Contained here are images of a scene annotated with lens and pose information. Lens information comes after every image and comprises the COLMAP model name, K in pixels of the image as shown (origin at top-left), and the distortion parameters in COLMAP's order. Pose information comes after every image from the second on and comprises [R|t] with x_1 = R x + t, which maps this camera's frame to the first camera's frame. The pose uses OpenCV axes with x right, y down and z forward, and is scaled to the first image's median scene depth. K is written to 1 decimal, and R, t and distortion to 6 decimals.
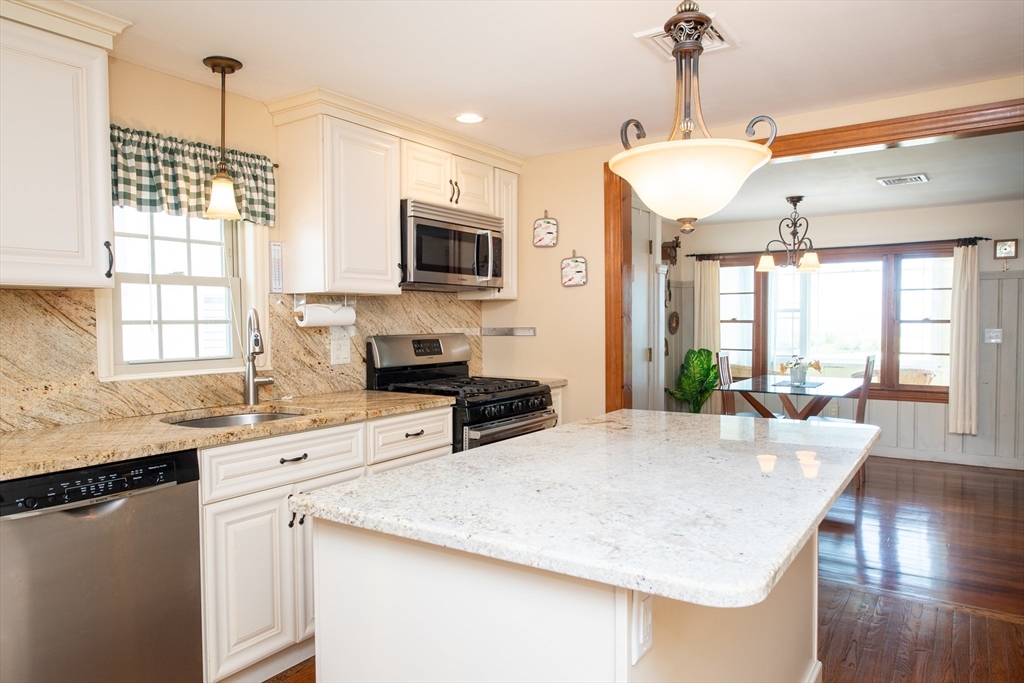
lens RADIAL K [[700.4, 0, 488.4], [0, 700.4, 348.3], [0, 0, 1]] dist [0.004888, -0.002247]
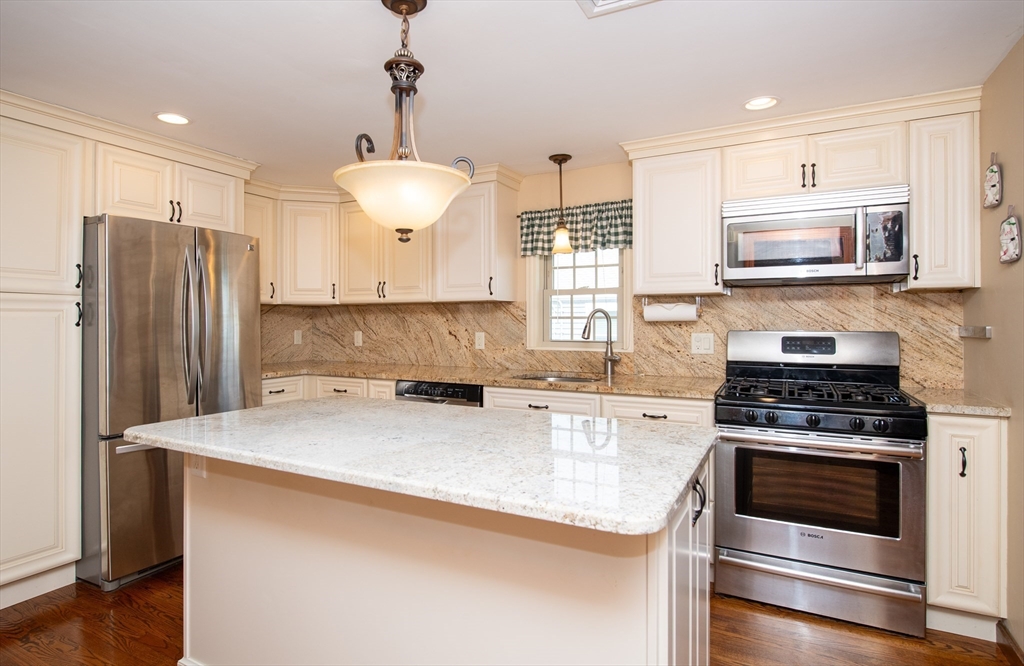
lens RADIAL K [[525.9, 0, 510.3], [0, 525.9, 324.4], [0, 0, 1]] dist [-0.007125, -0.000228]
pose [[0.111797, 0.011042, -0.993670, 0.694584], [-0.041519, 0.999117, 0.006431, -0.021125], [0.992863, 0.040538, 0.112157, 0.650668]]
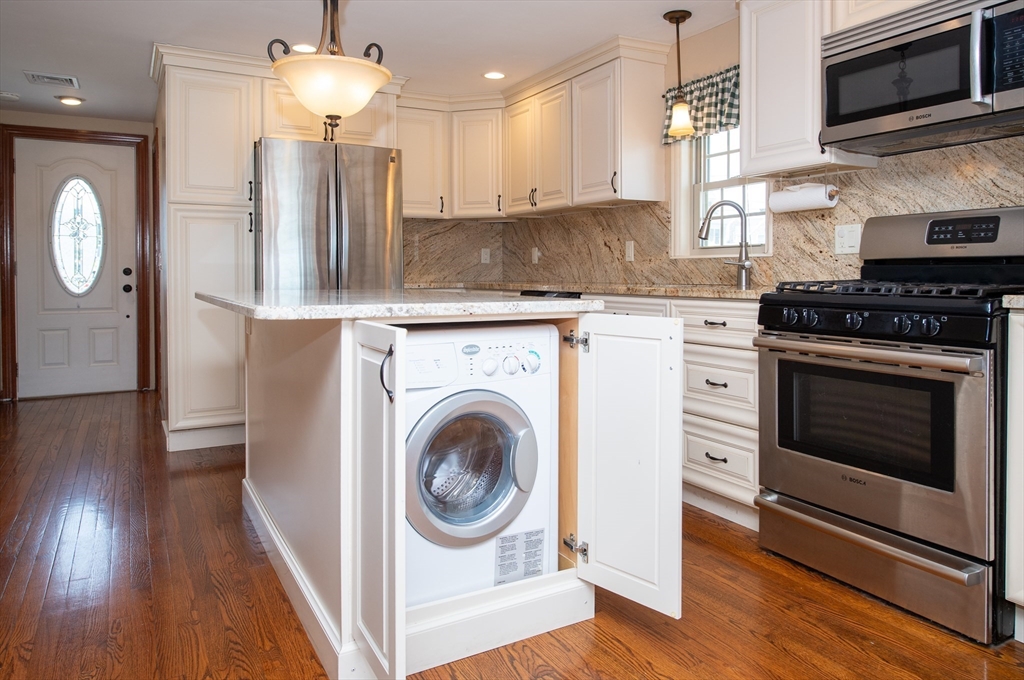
lens RADIAL K [[700.4, 0, 545.4], [0, 700.4, 290.1], [0, 0, 1]] dist [0.004888, -0.002247]
pose [[-0.423712, 0.031649, -0.905244, 0.784091], [-0.032612, 0.998208, 0.050163, 0.039698], [0.905210, 0.050776, -0.421921, 1.149336]]
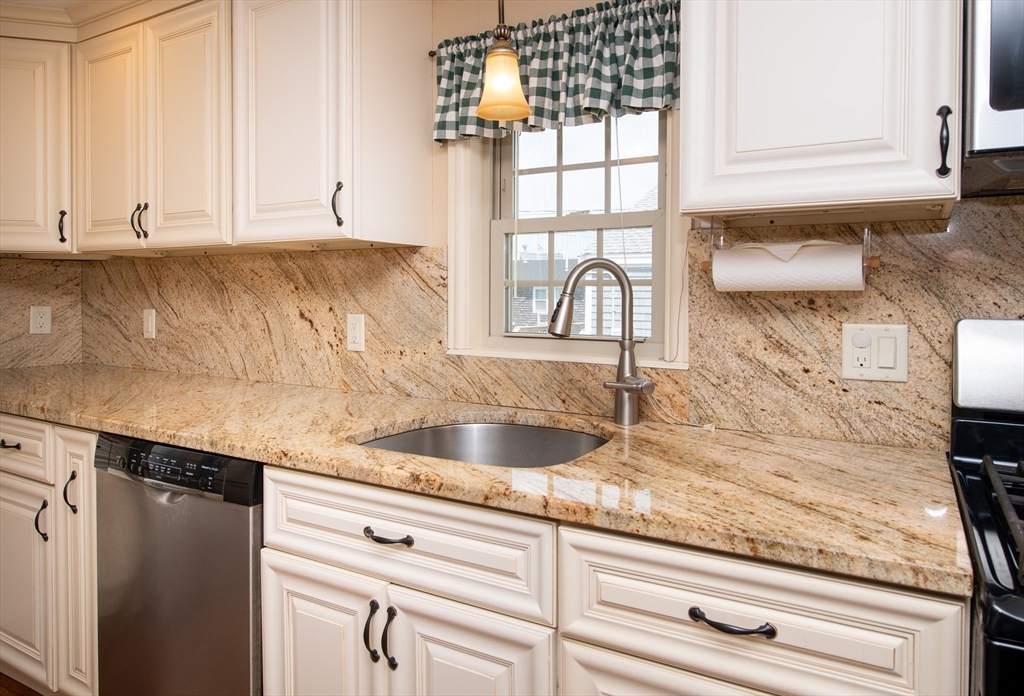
lens RADIAL K [[598.7, 0, 564.6], [0, 598.7, 308.4], [0, 0, 1]] dist [-0.002605, -0.000200]
pose [[0.143310, 0.025646, -0.989346, 0.140170], [-0.049030, 0.998621, 0.018784, -0.021422], [0.988463, 0.045815, 0.144369, 0.845168]]
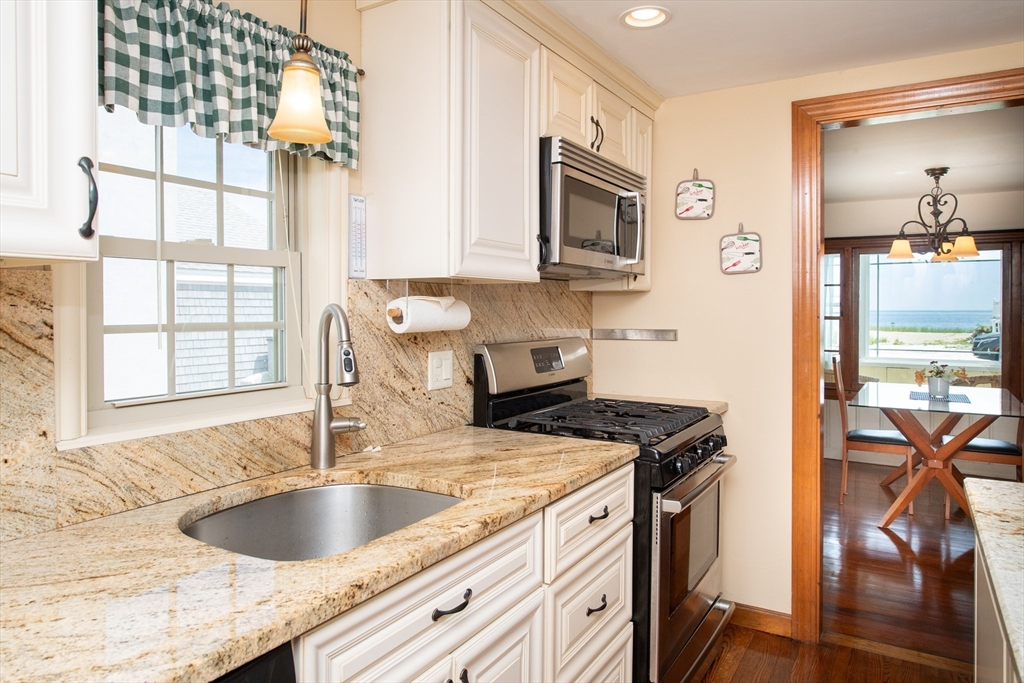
lens RADIAL K [[700.4, 0, 498.9], [0, 700.4, 315.9], [0, 0, 1]] dist [0.004888, -0.002247]
pose [[0.997889, 0.008346, 0.064404, -0.222812], [-0.006465, 0.999548, -0.029359, -0.029085], [-0.064620, 0.028881, 0.997492, 0.389277]]
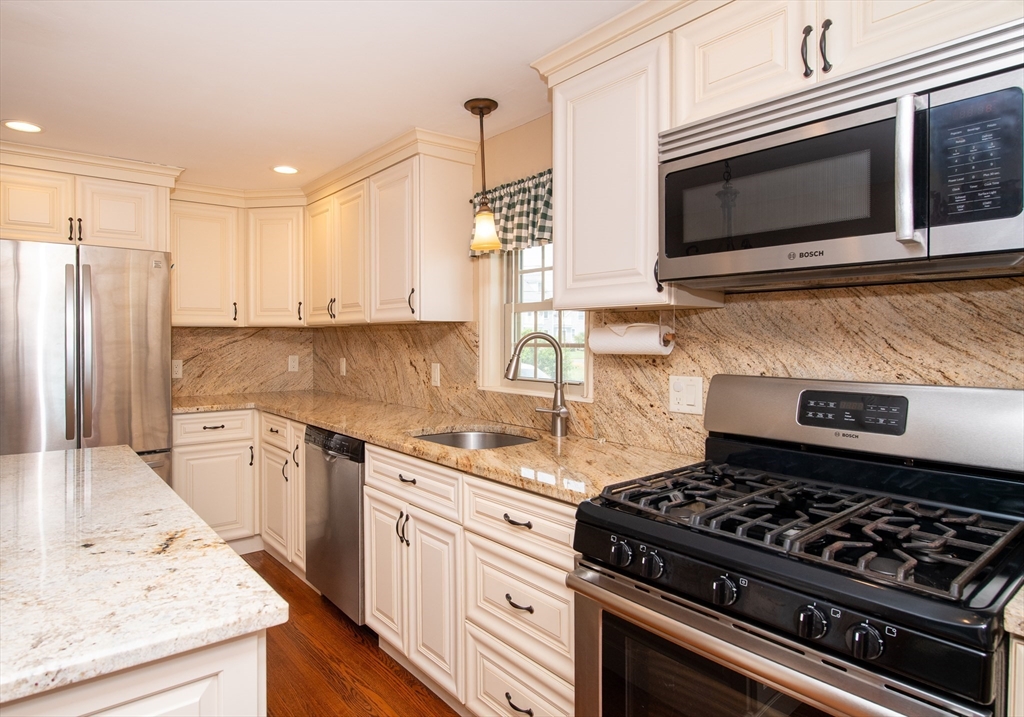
lens RADIAL K [[589.8, 0, 481.1], [0, 589.8, 354.9], [0, 0, 1]] dist [-0.007618, -0.003692]
pose [[-0.303118, 0.030513, -0.952464, 0.417680], [-0.039562, 0.998223, 0.044570, -0.055017], [0.952131, 0.051191, -0.301372, 1.096202]]
